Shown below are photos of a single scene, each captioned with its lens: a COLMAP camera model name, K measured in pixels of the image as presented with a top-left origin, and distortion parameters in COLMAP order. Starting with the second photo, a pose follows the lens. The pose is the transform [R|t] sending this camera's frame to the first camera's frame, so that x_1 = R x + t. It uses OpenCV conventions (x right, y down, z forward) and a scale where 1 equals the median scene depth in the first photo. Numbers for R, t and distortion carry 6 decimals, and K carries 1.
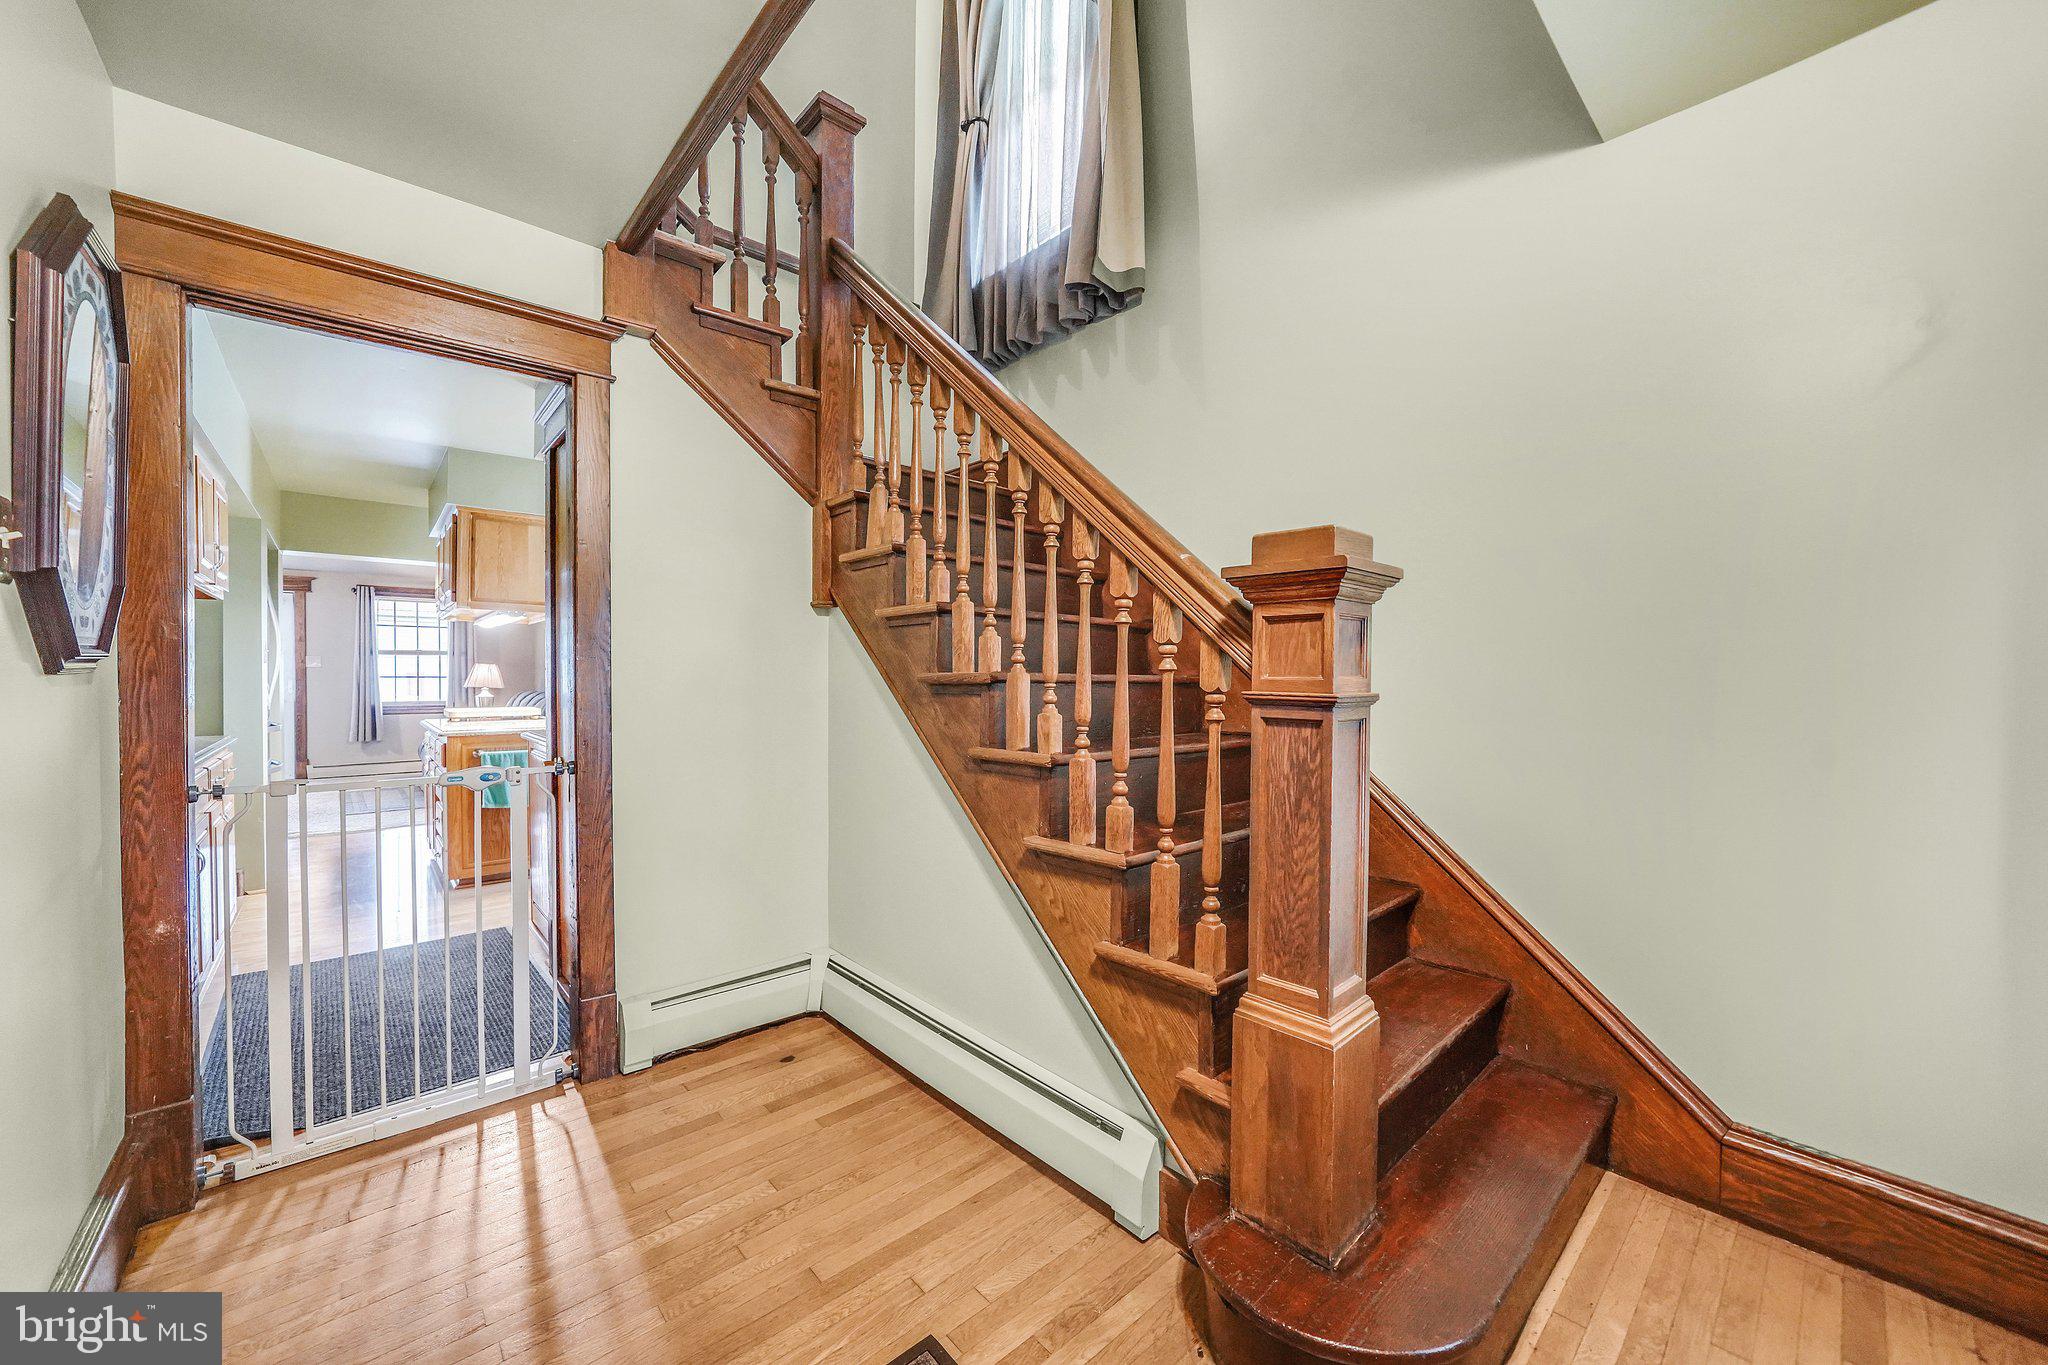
lens RADIAL K [[749.7, 0, 1026.0], [0, 749.7, 684.4], [0, 0, 1]] dist [-0.015845, 0.000474]
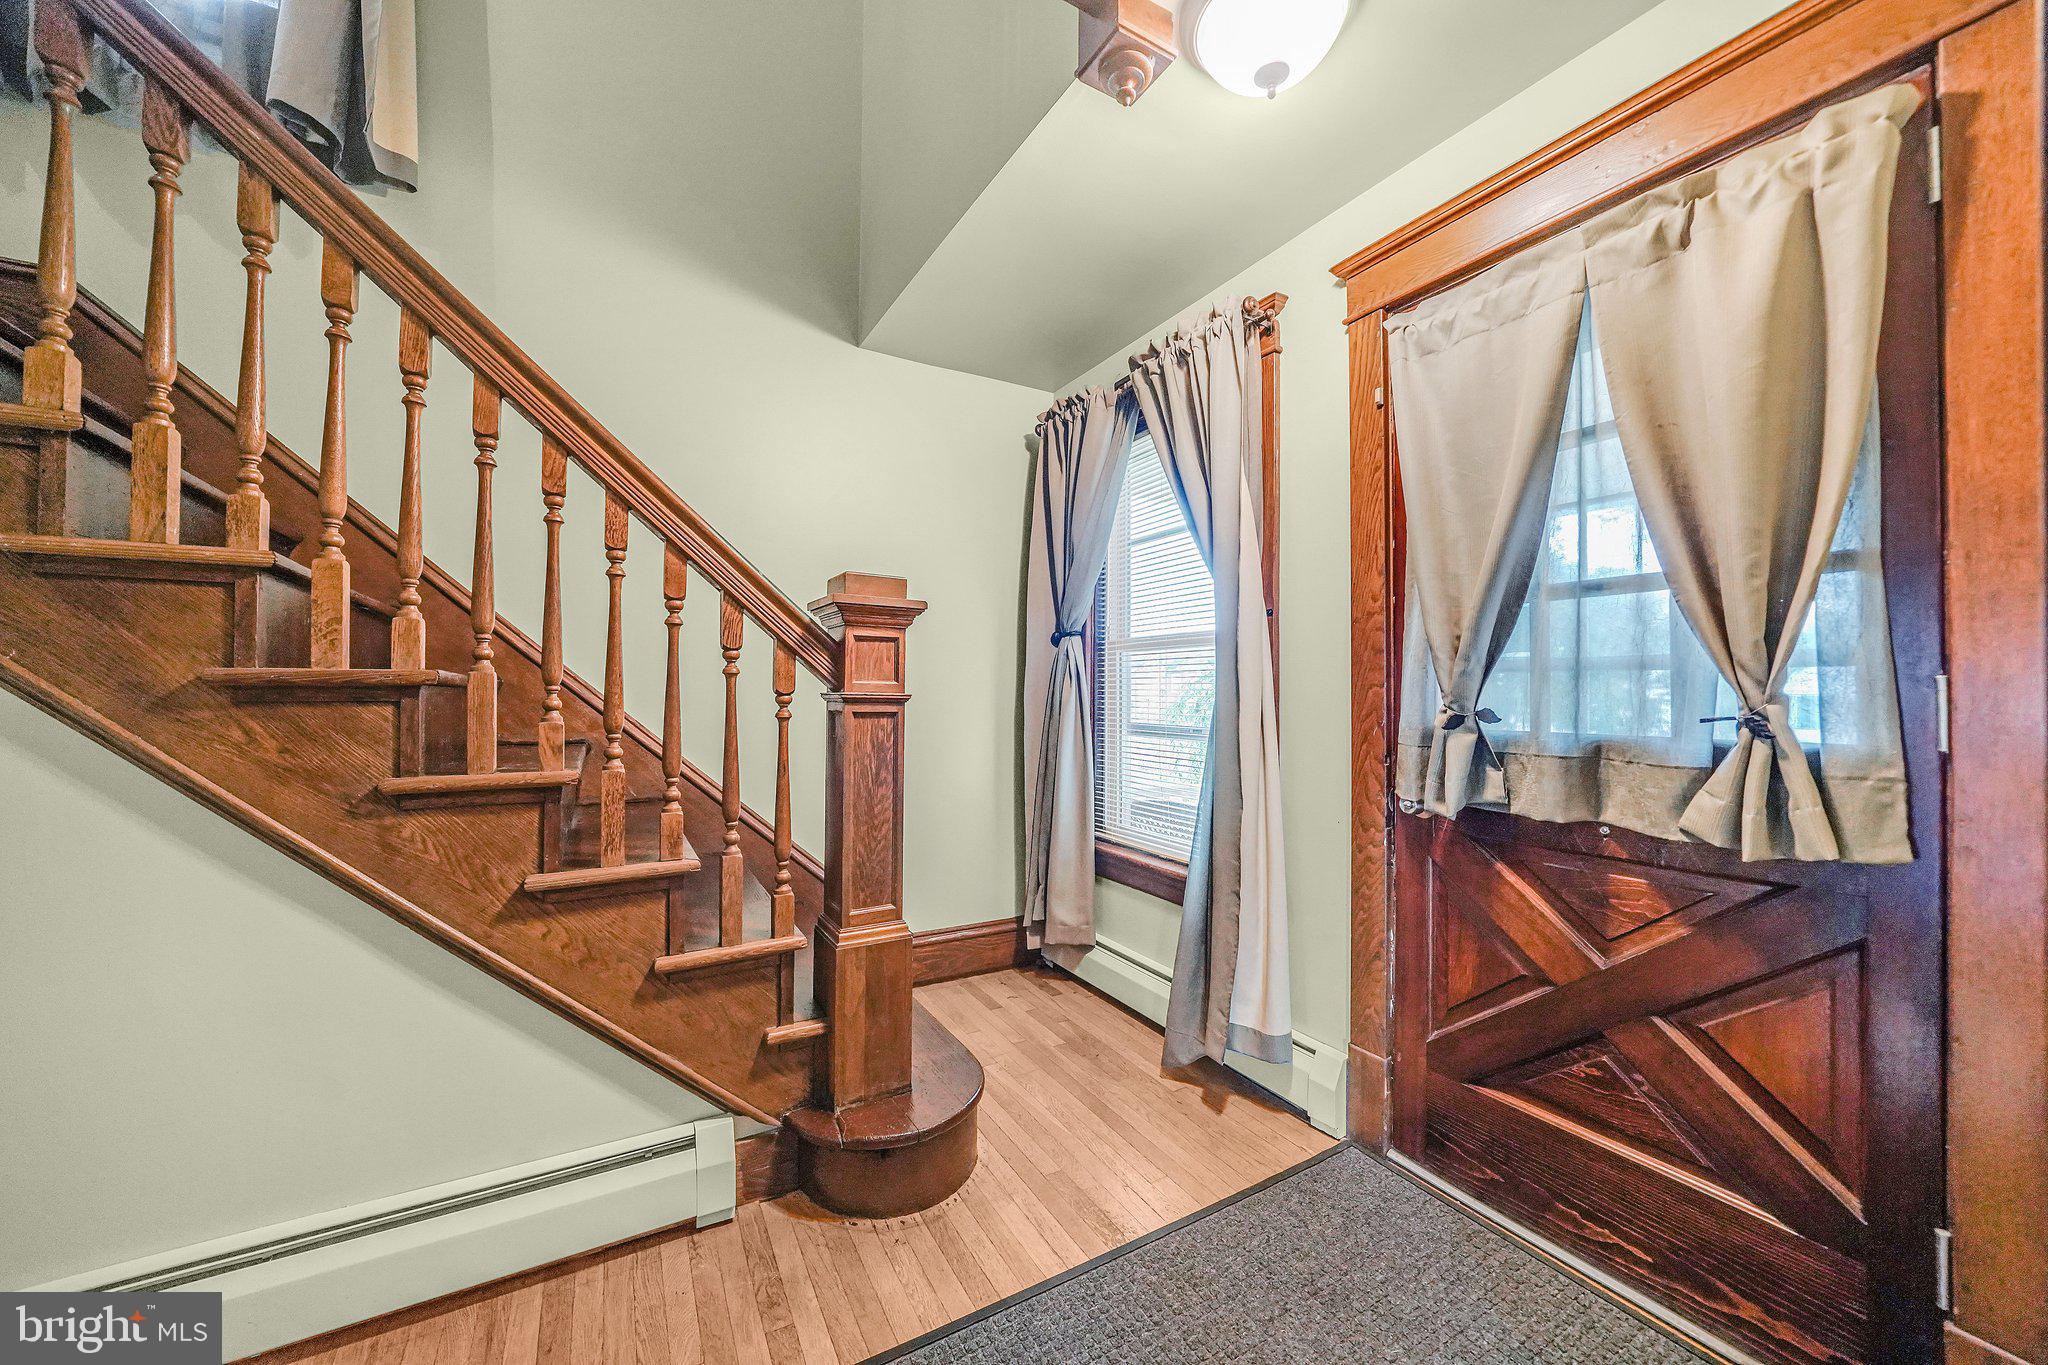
lens RADIAL K [[706.7, 0, 1018.0], [0, 706.7, 684.9], [0, 0, 1]] dist [-0.016668, -0.000025]
pose [[0.229076, 0.009660, 0.973361, -0.758943], [0.004465, 0.999930, -0.010974, 0.010341], [-0.973398, 0.006860, 0.229017, 0.403400]]
